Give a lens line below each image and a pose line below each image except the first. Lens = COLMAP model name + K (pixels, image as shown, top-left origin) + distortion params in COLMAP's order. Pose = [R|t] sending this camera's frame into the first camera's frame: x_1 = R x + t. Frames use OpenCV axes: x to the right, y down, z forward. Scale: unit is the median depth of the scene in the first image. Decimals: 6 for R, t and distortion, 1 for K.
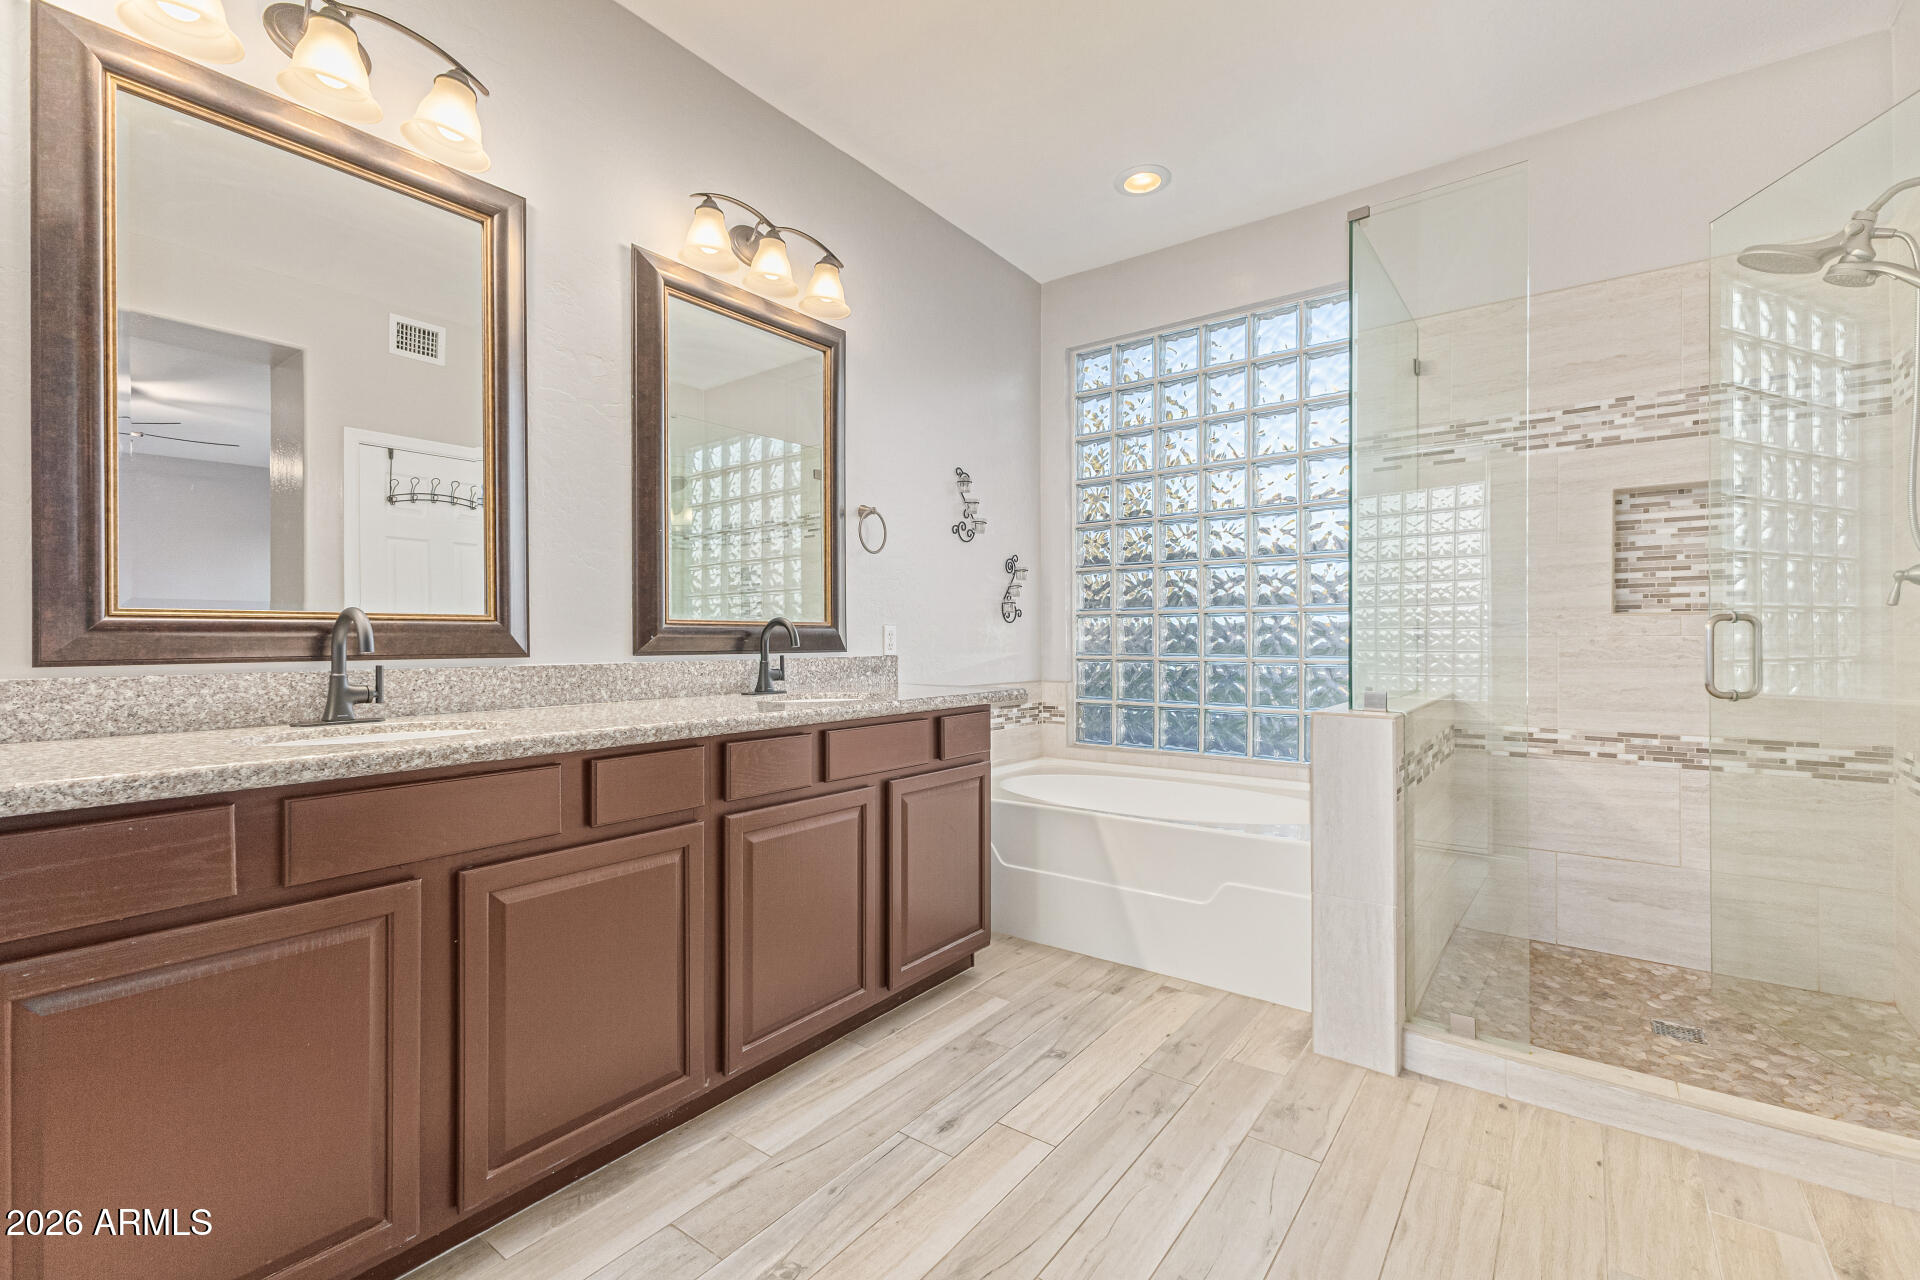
lens RADIAL K [[826.4, 0, 962.4], [0, 826.4, 632.6], [0, 0, 1]] dist [0.005713, -0.000038]
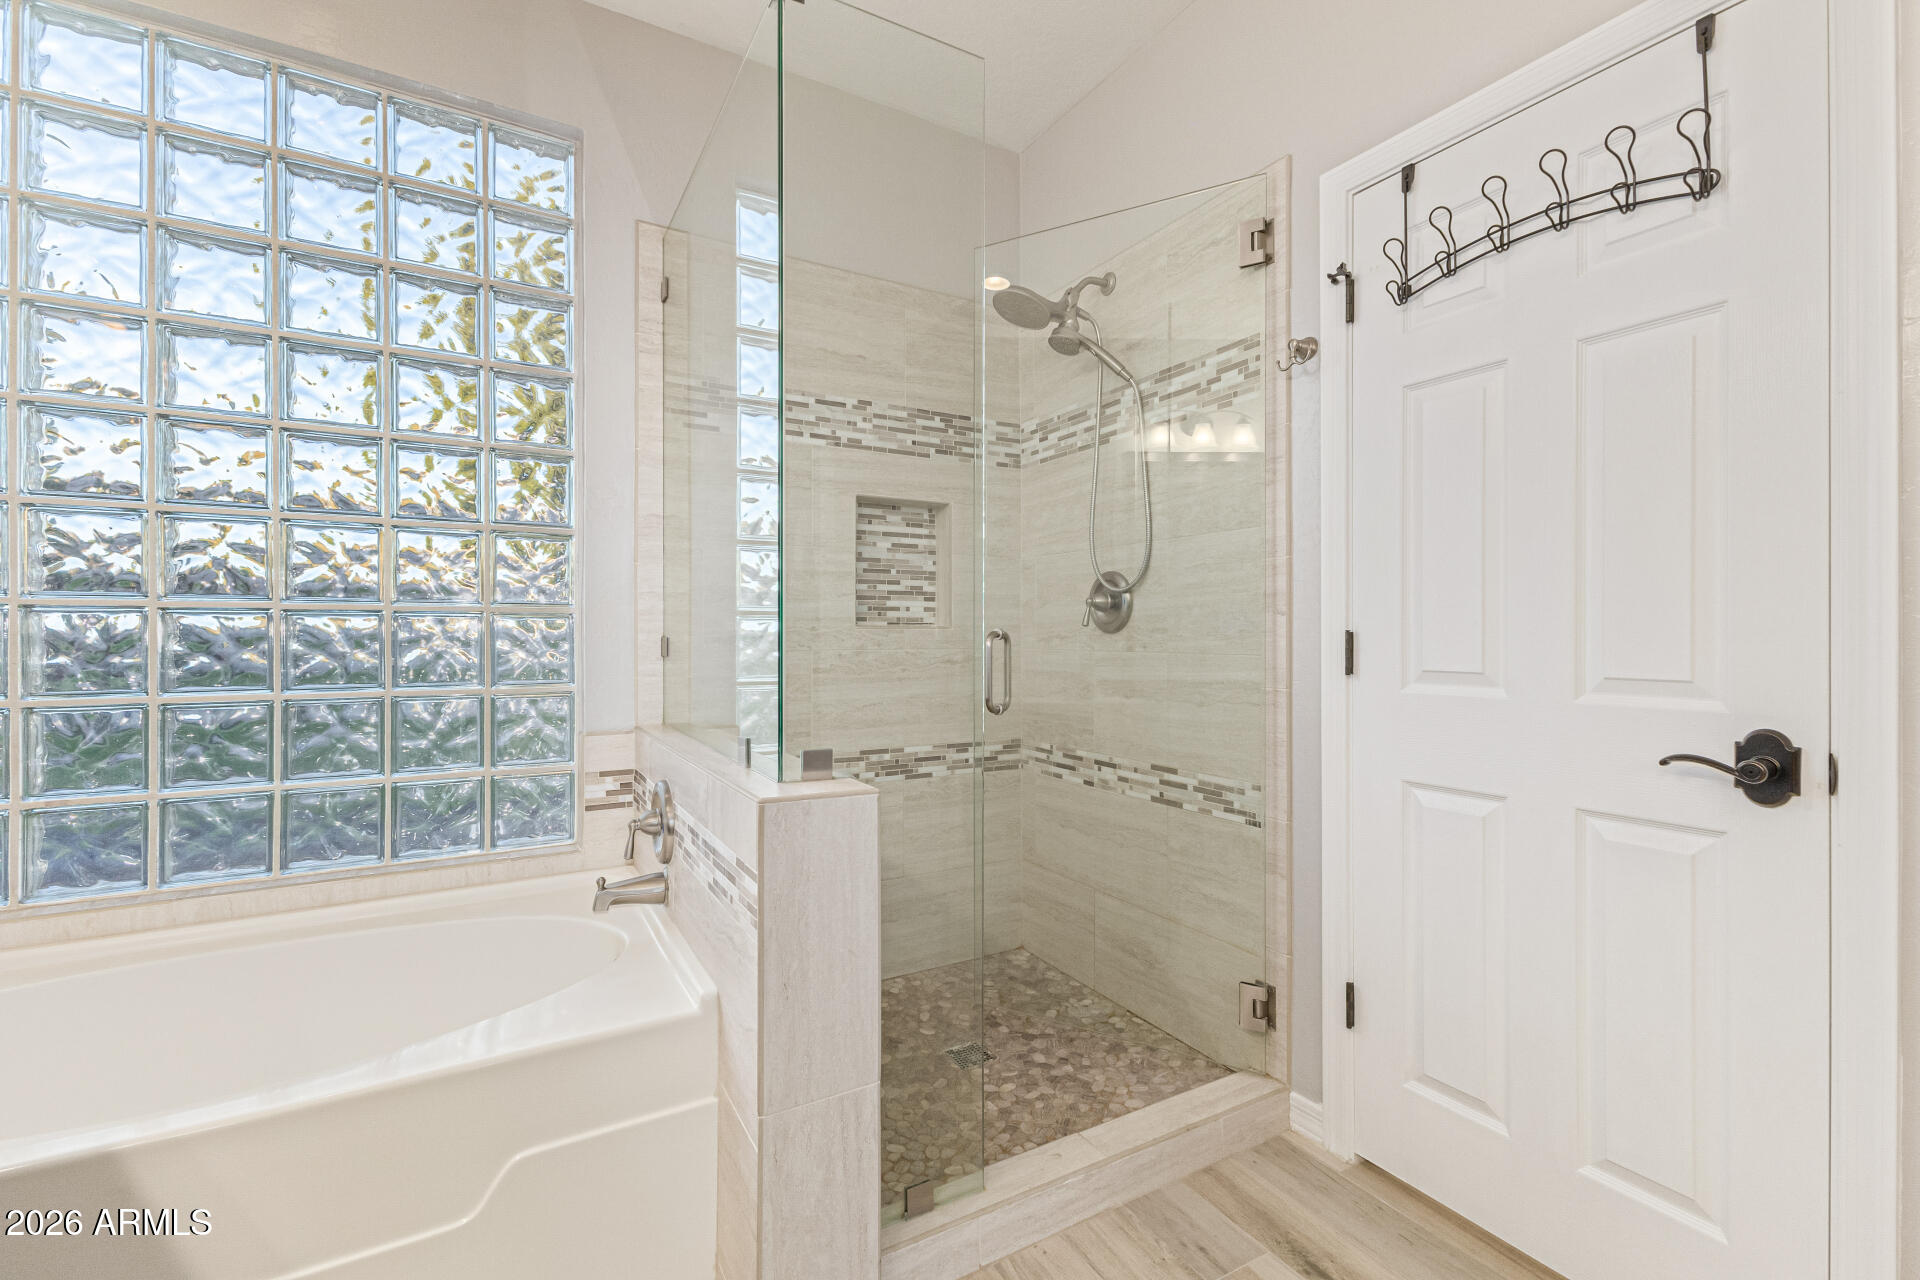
lens RADIAL K [[826.4, 0, 962.4], [0, 826.4, 632.6], [0, 0, 1]] dist [0.005713, -0.000038]
pose [[0.388388, 0.000614, 0.921496, -0.040035], [-0.008481, 0.999960, 0.002908, -0.019892], [-0.921457, -0.008944, 0.388377, 0.535028]]
